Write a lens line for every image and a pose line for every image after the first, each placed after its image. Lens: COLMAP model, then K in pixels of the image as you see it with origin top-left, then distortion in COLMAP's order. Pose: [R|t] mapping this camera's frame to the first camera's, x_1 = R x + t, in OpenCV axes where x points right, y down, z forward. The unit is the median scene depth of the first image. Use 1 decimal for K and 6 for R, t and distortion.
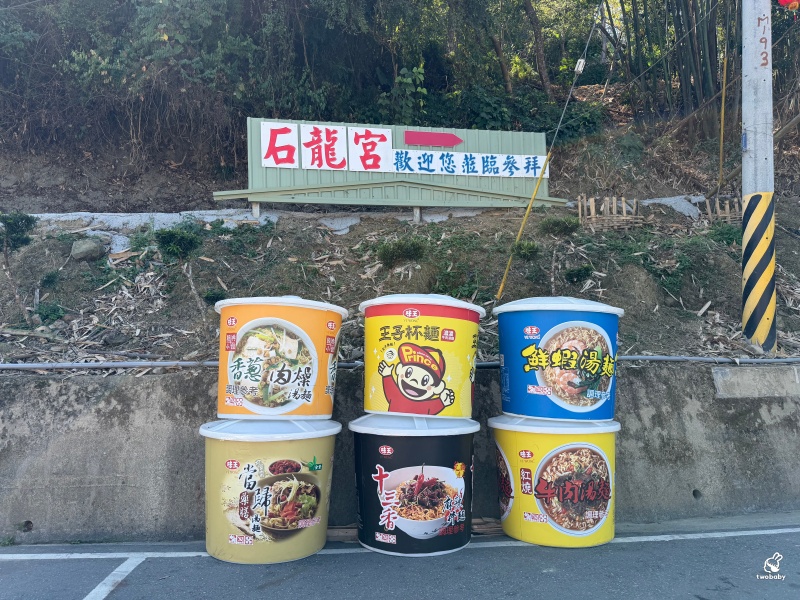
lens RADIAL K [[559.7, 0, 395.4], [0, 559.7, 304.2], [0, 0, 1]] dist [0.117980, -0.176121]
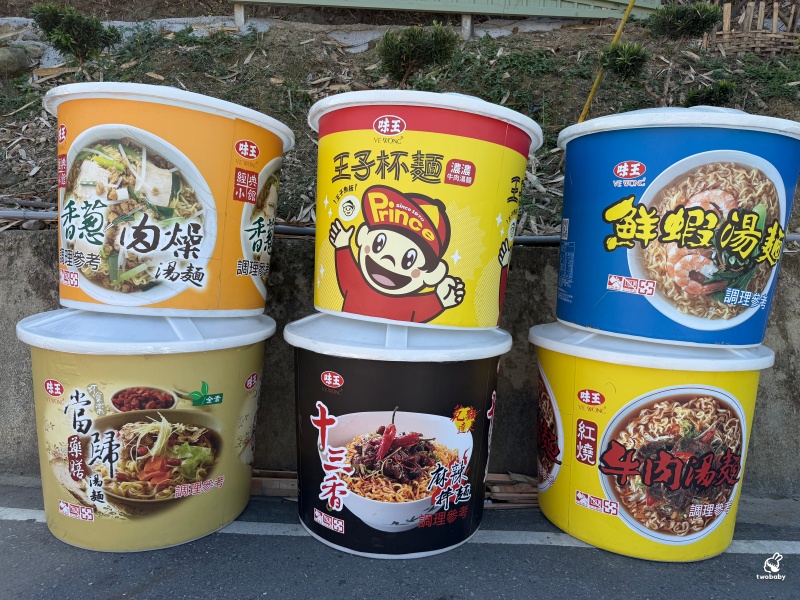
lens RADIAL K [[559.7, 0, 395.4], [0, 559.7, 304.2], [0, 0, 1]] dist [0.117980, -0.176121]
pose [[0.992356, 0.054583, -0.110678, 0.100292], [-0.030070, 0.976784, 0.212107, 0.065319], [0.119686, -0.207157, 0.970959, 0.470780]]
